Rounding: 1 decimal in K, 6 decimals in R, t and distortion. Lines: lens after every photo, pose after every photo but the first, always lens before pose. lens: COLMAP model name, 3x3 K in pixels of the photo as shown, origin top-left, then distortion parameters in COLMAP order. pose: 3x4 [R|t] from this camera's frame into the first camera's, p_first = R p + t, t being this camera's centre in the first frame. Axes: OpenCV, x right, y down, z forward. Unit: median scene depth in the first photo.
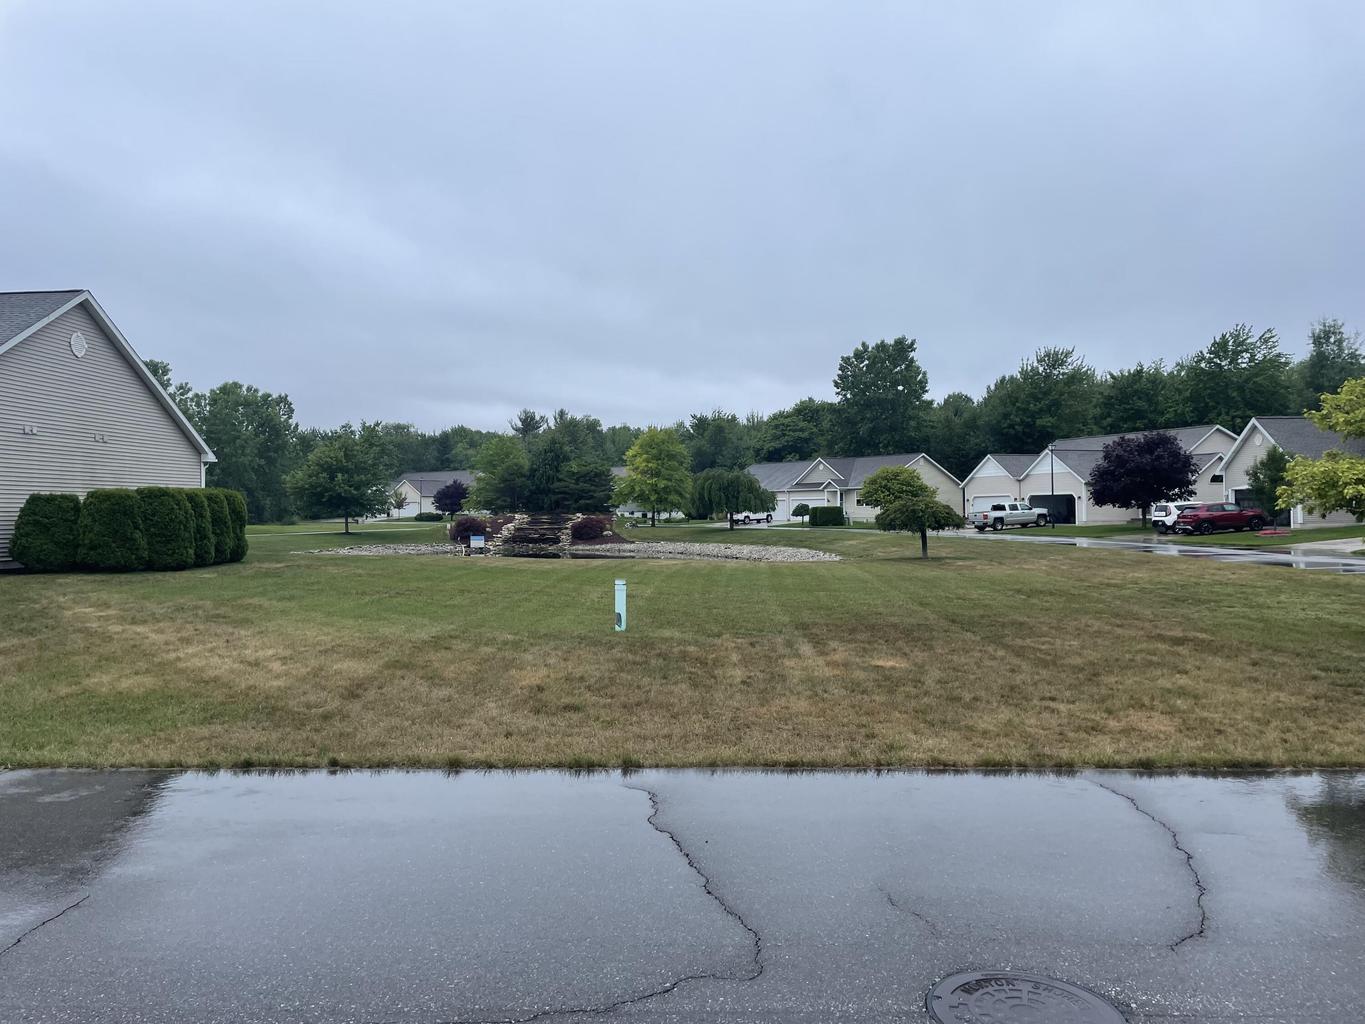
lens RADIAL K [[1011.4, 0, 698.5], [0, 1011.4, 502.5], [0, 0, 1]] dist [0.007909, -0.005856]
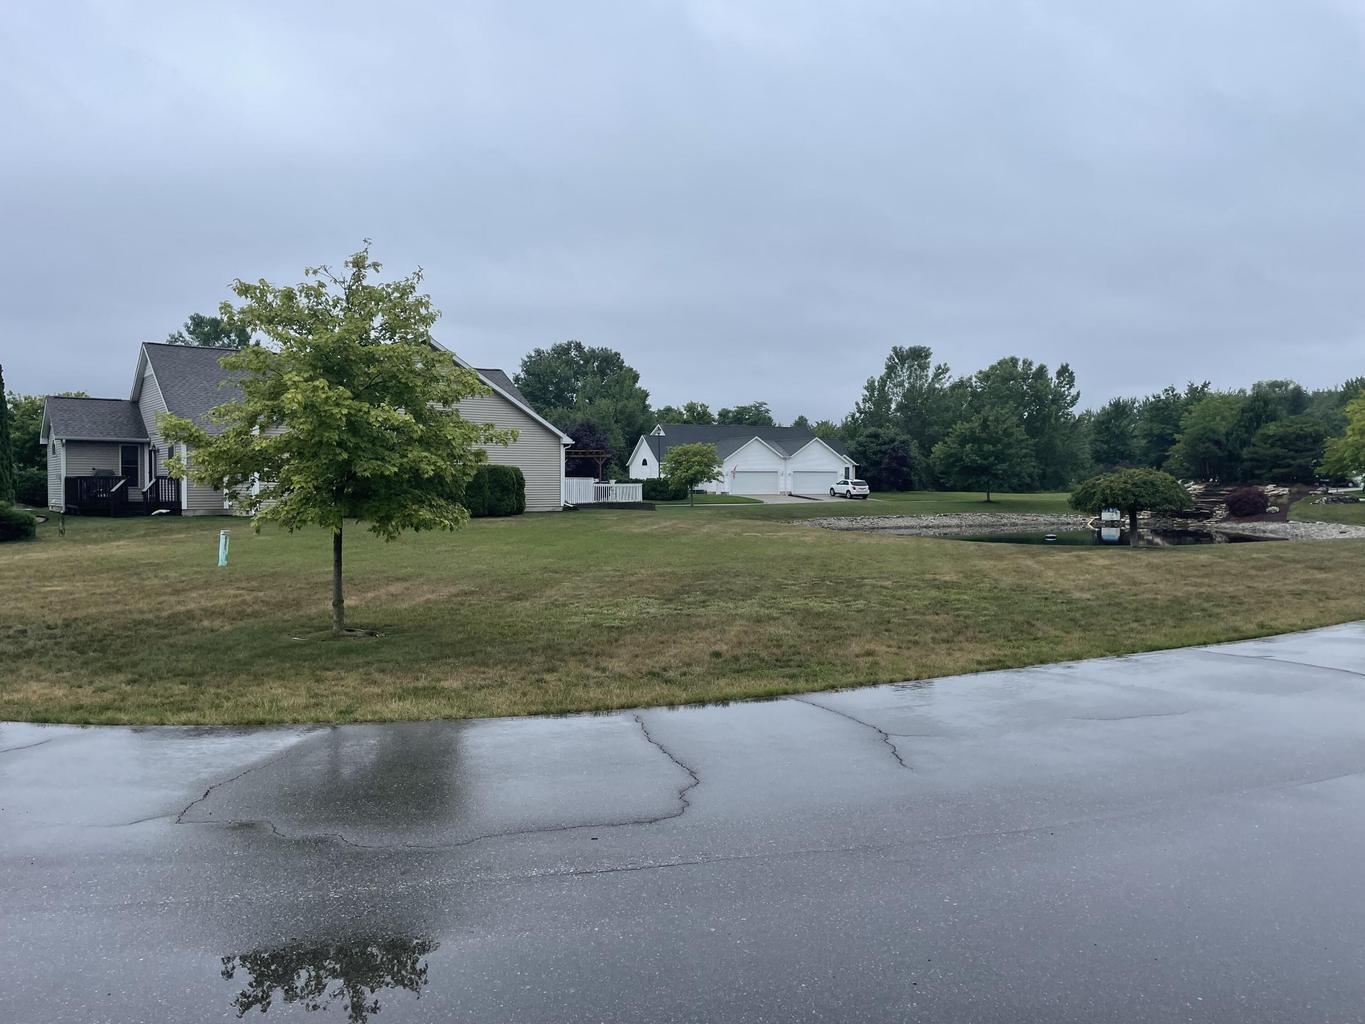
lens RADIAL K [[1011.4, 0, 690.2], [0, 1011.4, 506.1], [0, 0, 1]] dist [0.007909, -0.005856]
pose [[0.607530, 0.028184, -0.793796, 0.235579], [0.001358, 0.999332, 0.036521, -0.002460], [0.794295, -0.023265, 0.607086, 0.106742]]
